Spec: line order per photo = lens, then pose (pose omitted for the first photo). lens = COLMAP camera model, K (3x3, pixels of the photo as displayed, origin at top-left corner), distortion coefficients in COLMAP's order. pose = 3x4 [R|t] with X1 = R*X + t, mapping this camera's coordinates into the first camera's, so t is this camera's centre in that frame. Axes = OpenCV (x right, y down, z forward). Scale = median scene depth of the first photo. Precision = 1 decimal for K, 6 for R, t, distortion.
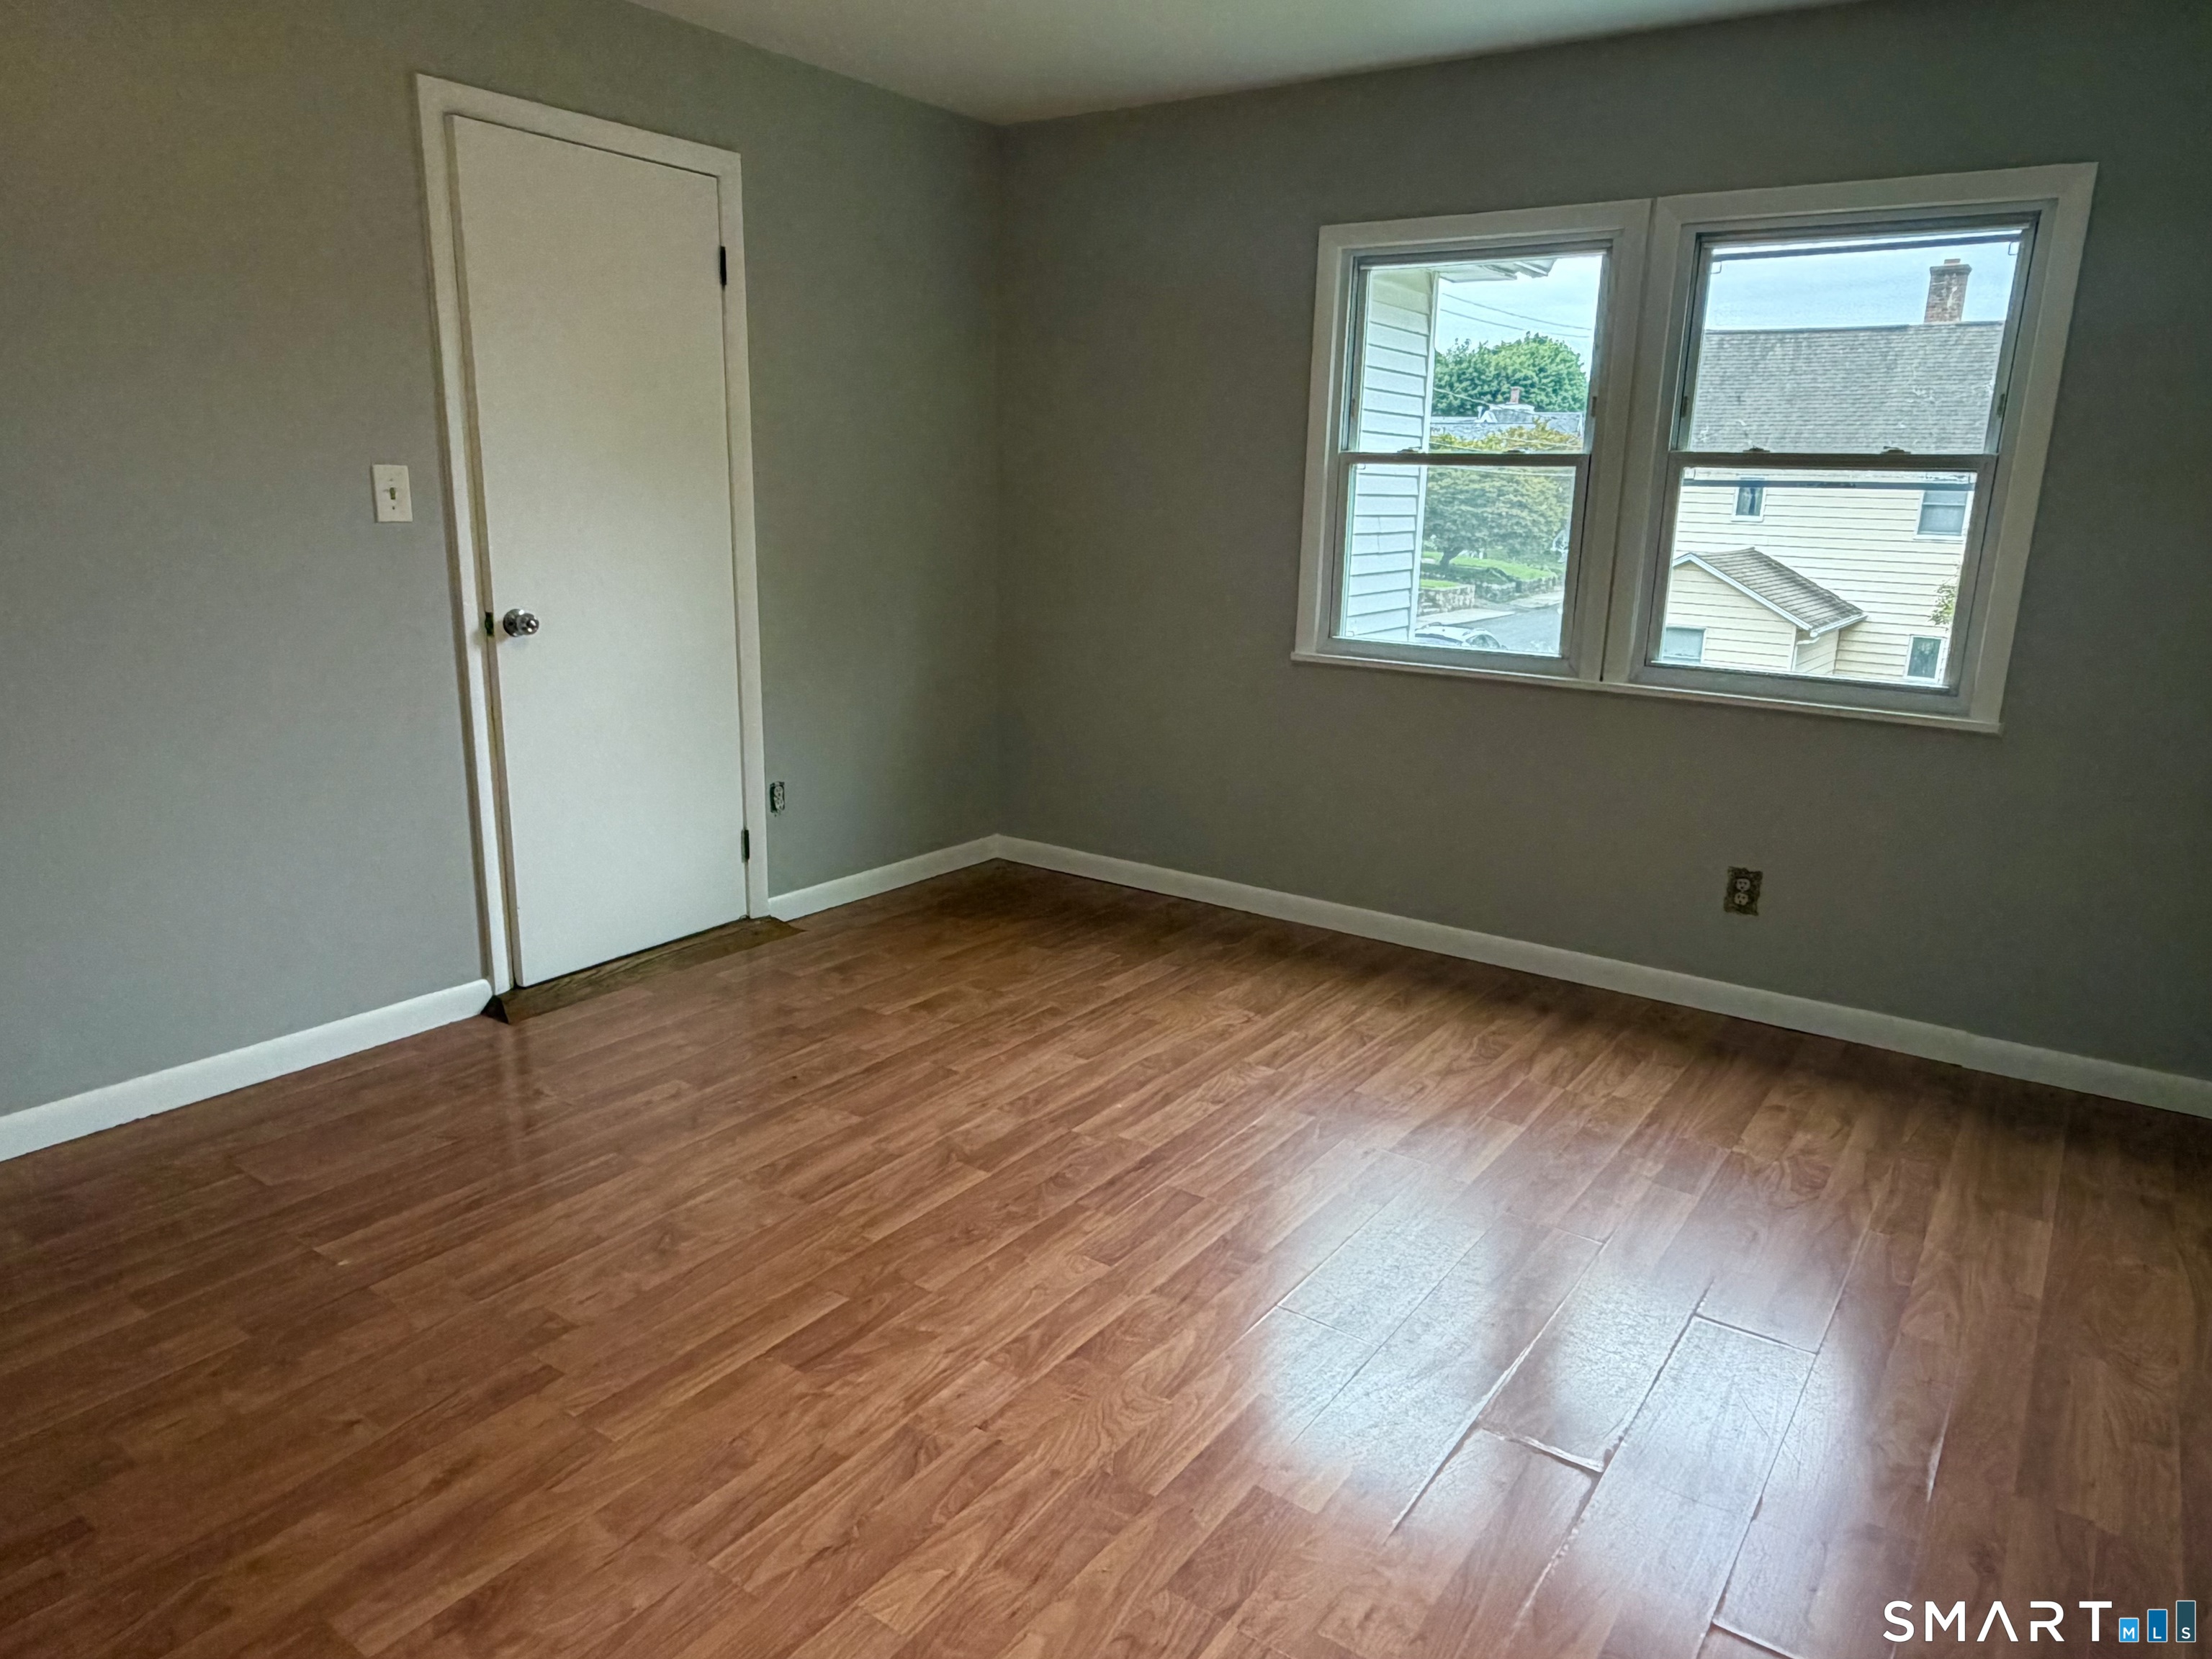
lens RADIAL K [[1450.2, 0, 1100.5], [0, 1450.2, 842.9], [0, 0, 1]] dist [0.000931, 0.000027]
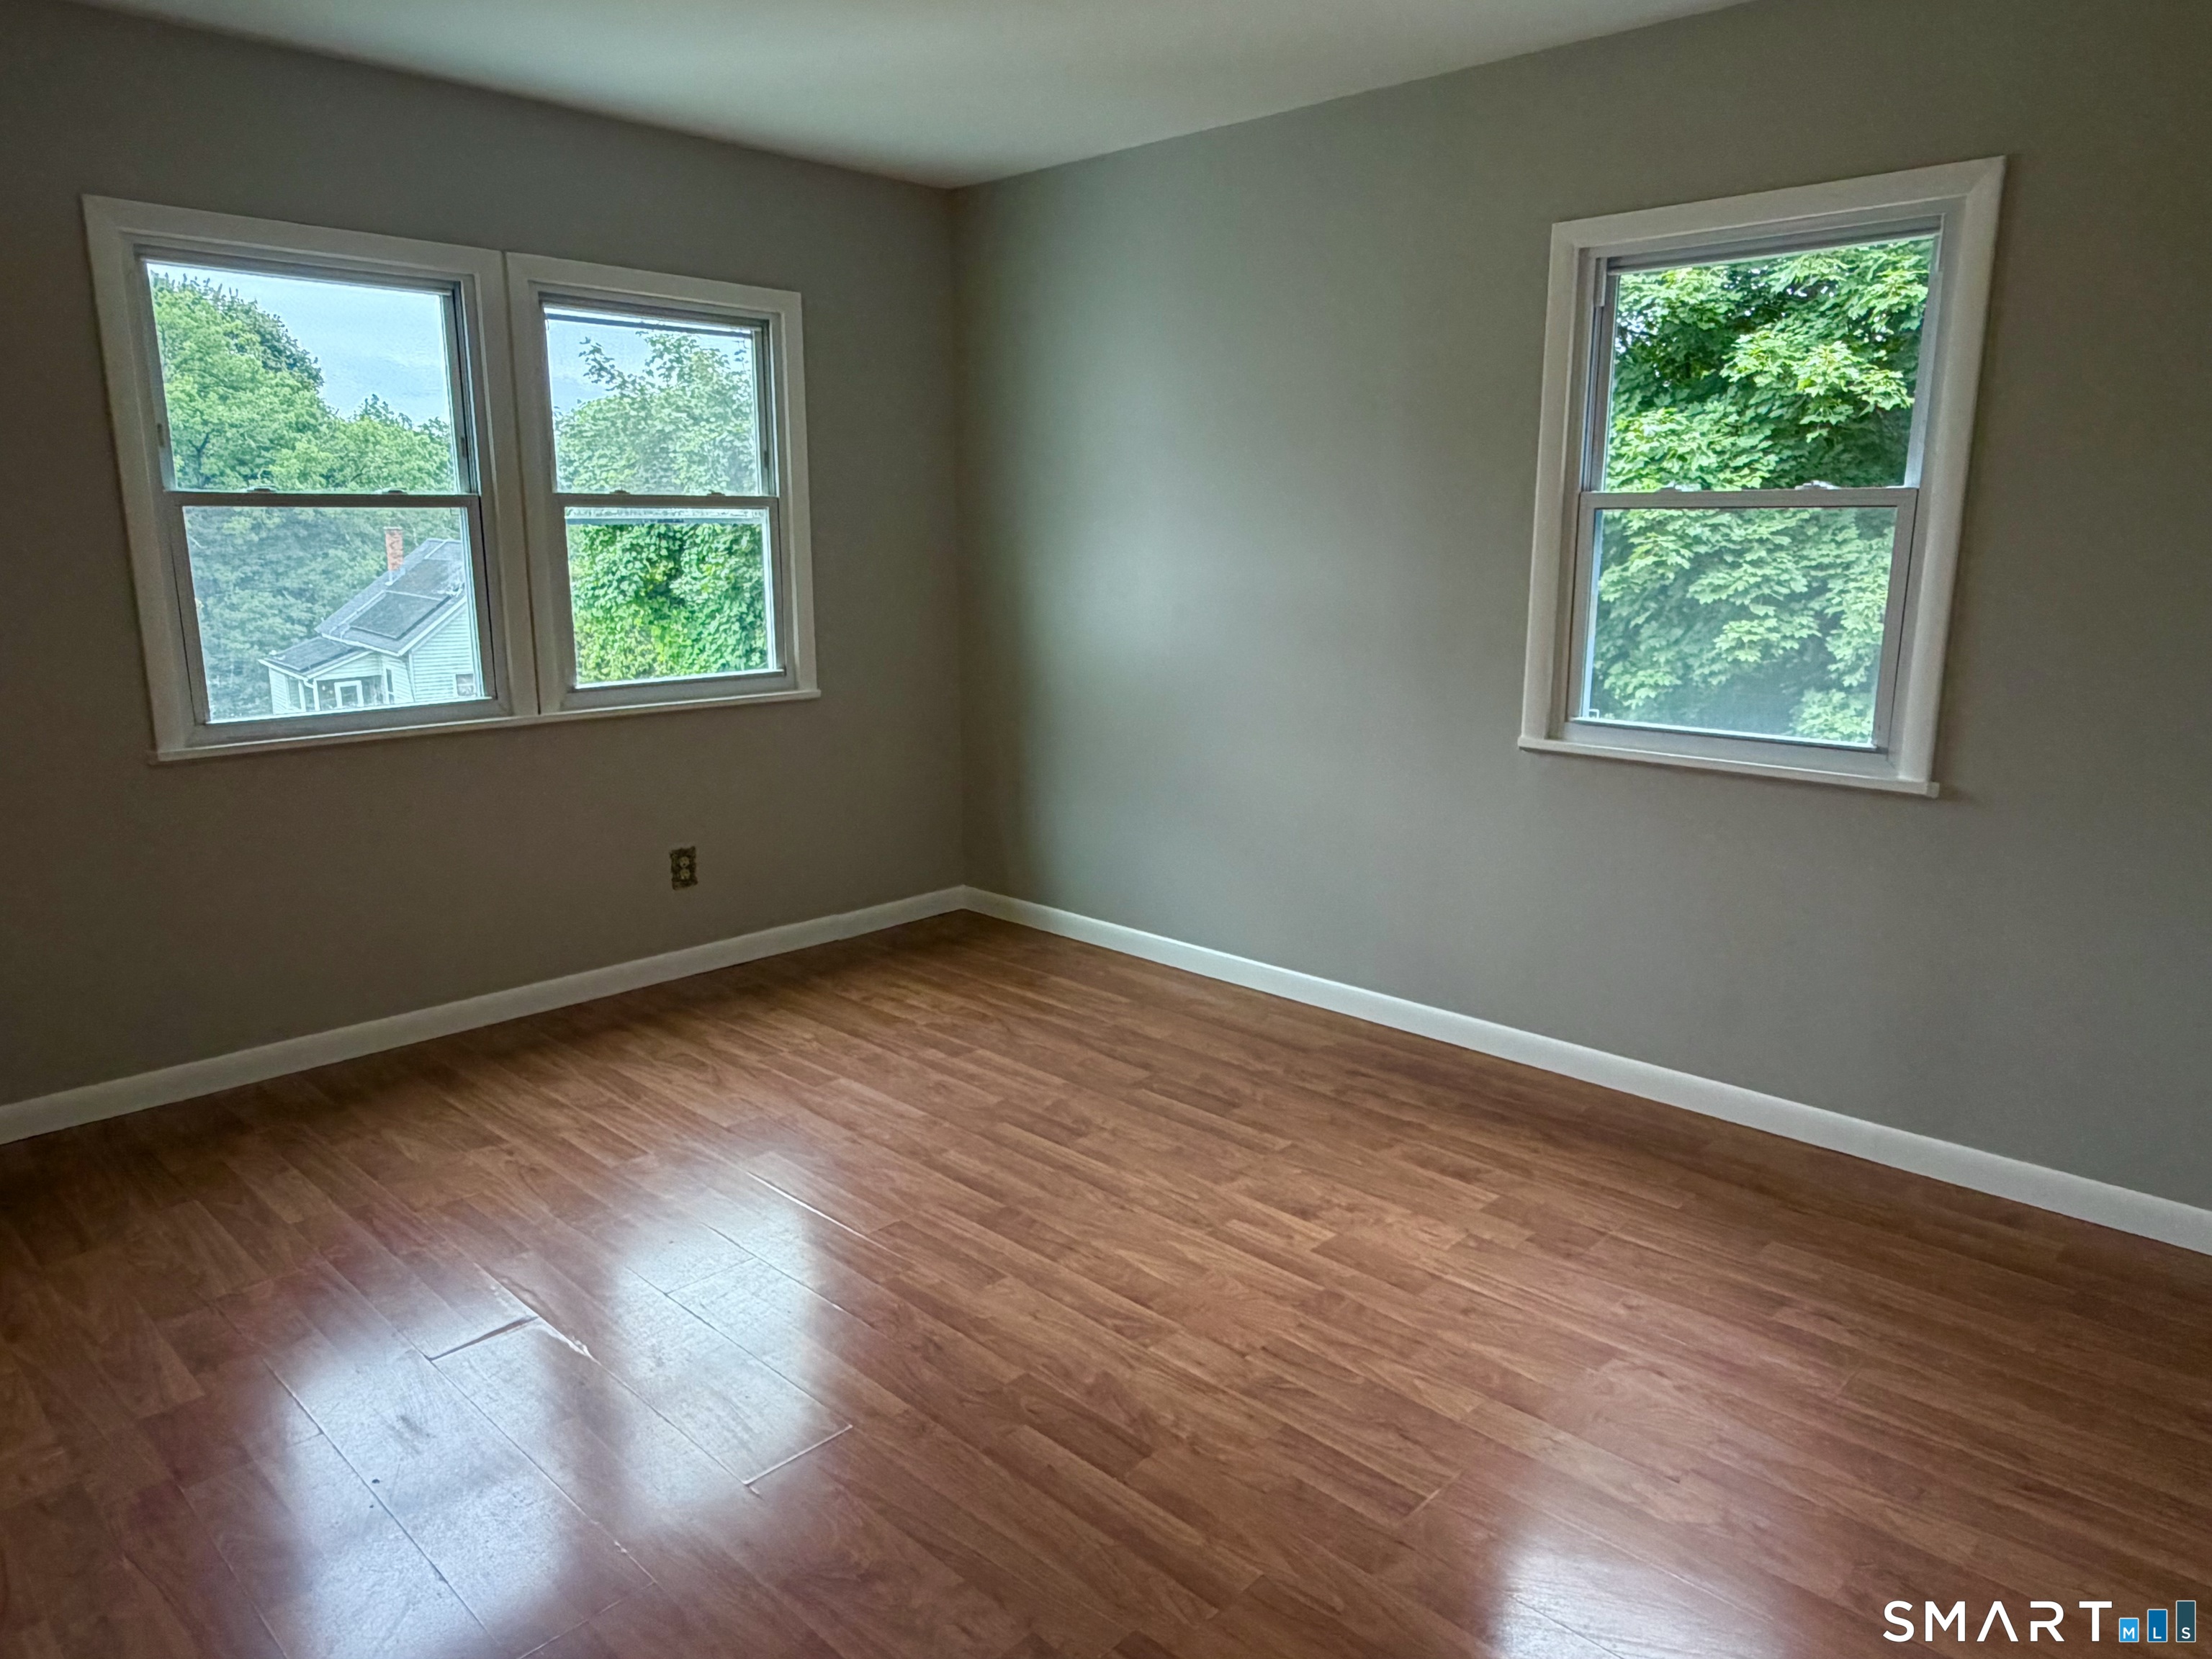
lens RADIAL K [[1450.2, 0, 1105.8], [0, 1450.2, 826.2], [0, 0, 1]] dist [0.000931, 0.000027]
pose [[0.144208, -0.226342, 0.963314, -0.648579], [0.244536, 0.951448, 0.186947, -0.139087], [-0.958857, 0.208606, 0.192555, 0.465228]]
